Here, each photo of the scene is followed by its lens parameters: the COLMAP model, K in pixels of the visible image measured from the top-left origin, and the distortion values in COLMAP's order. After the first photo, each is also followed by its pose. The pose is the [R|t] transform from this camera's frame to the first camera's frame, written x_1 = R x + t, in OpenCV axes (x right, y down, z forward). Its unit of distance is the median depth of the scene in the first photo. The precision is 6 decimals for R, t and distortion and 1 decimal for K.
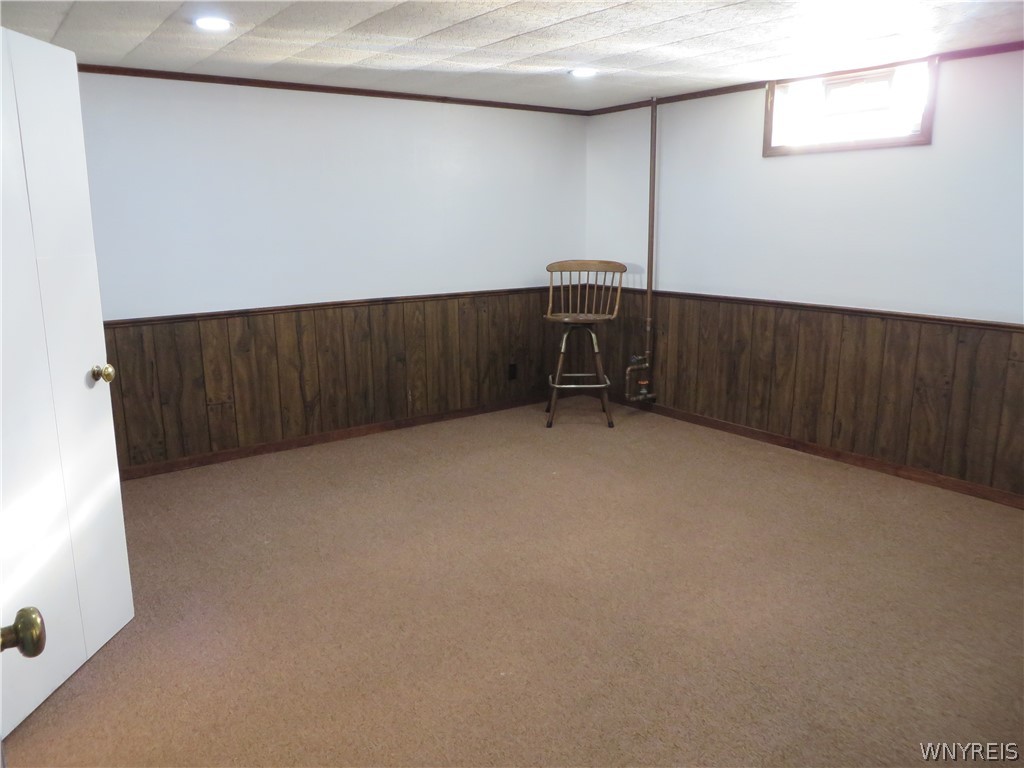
lens RADIAL K [[778.8, 0, 512.0], [0, 778.8, 384.0], [0, 0, 1]] dist [-0.011199, 0.000439]
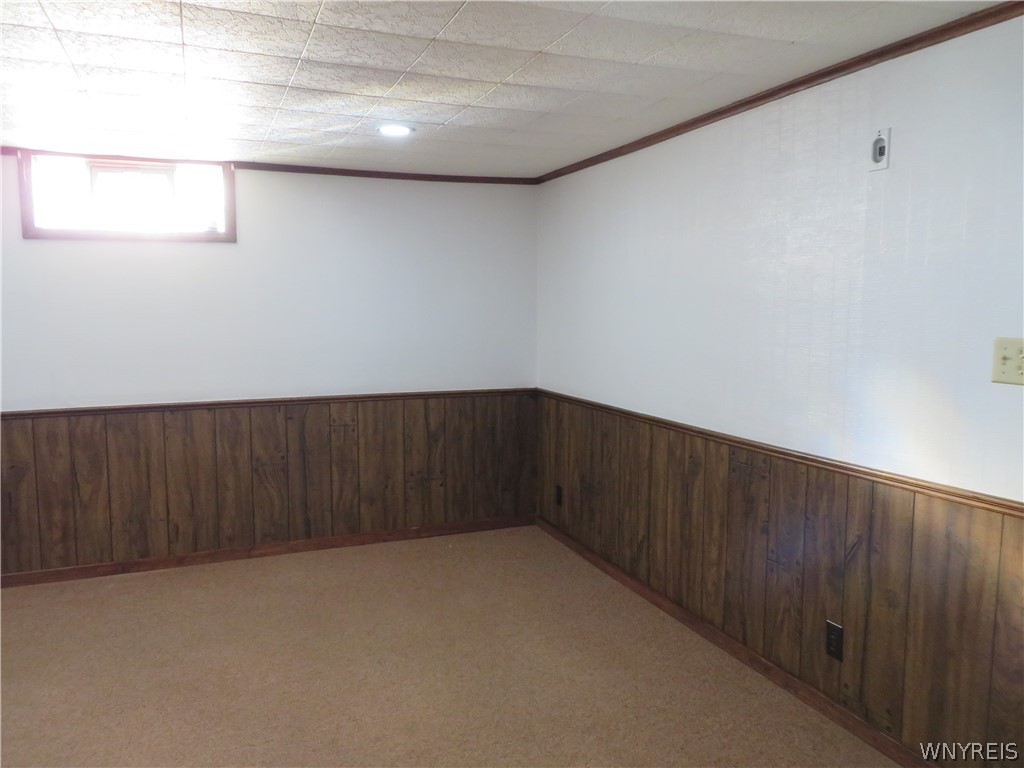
lens RADIAL K [[778.8, 0, 512.0], [0, 778.8, 384.0], [0, 0, 1]] dist [-0.011199, 0.000439]
pose [[0.253590, -0.098611, 0.962272, -0.366790], [0.207113, 0.977255, 0.045565, -0.077777], [-0.944879, 0.187744, 0.268246, 0.344186]]
